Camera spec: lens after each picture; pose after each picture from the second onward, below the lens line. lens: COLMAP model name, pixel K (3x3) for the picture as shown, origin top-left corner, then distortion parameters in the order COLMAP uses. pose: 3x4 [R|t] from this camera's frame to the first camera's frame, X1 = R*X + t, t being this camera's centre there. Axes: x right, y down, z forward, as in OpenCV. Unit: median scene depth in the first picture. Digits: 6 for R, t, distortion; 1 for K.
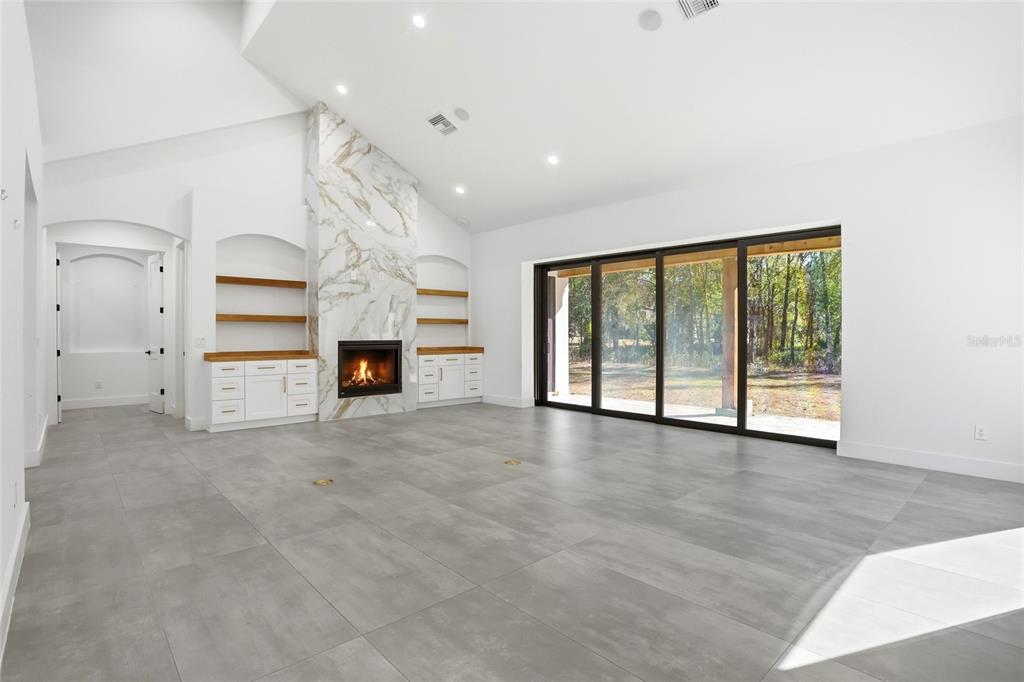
lens RADIAL K [[502.7, 0, 523.6], [0, 502.7, 334.0], [0, 0, 1]] dist [-0.067559, 0.024438]
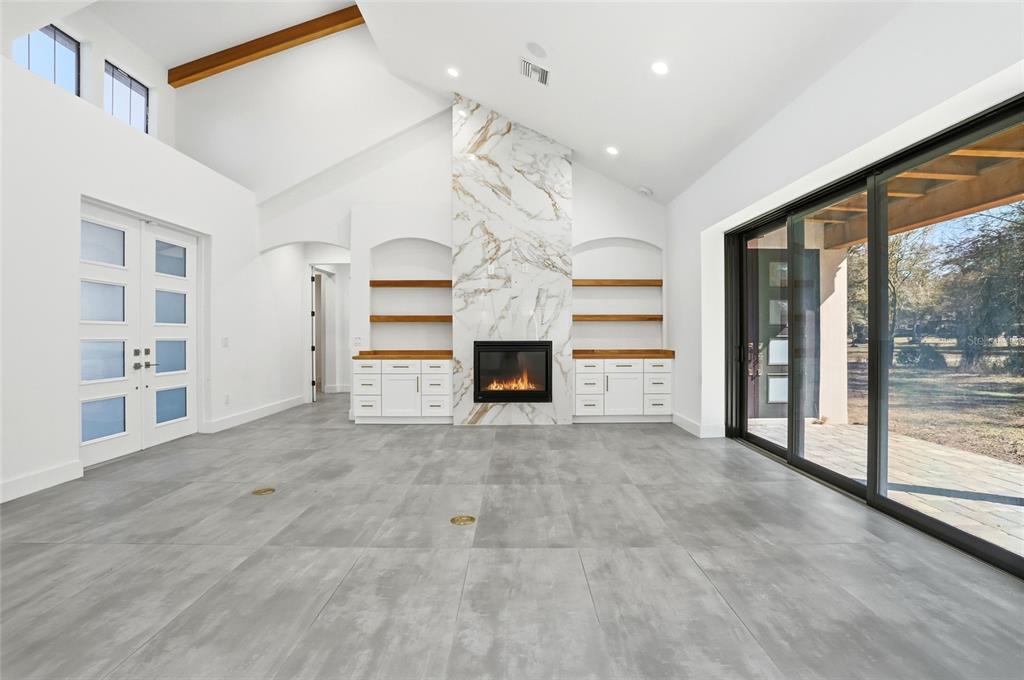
lens RADIAL K [[502.7, 0, 519.2], [0, 502.7, 333.6], [0, 0, 1]] dist [-0.067559, 0.024438]
pose [[0.731116, -0.000663, -0.682253, 0.337423], [0.000820, 1.000000, -0.000093, -0.000101], [0.682253, -0.000491, 0.731116, 0.372511]]
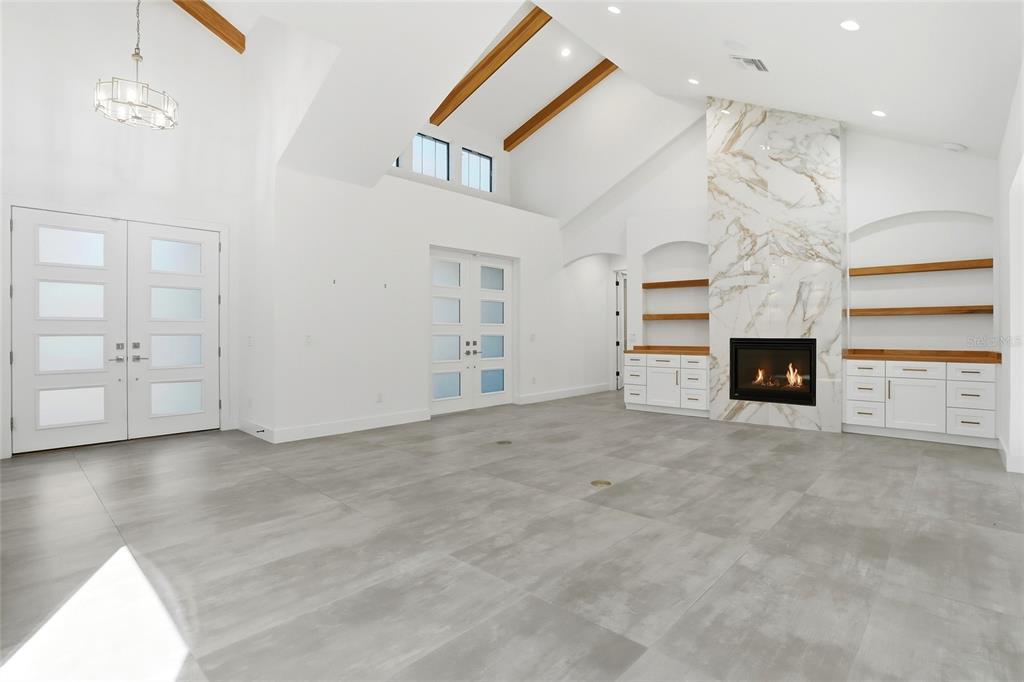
lens RADIAL K [[502.7, 0, 520.2], [0, 502.7, 333.2], [0, 0, 1]] dist [-0.067559, 0.024438]
pose [[0.072241, 0.005682, -0.997371, 0.544364], [0.002874, 0.999978, 0.005905, -0.002082], [0.997383, -0.003293, 0.072223, 0.541963]]
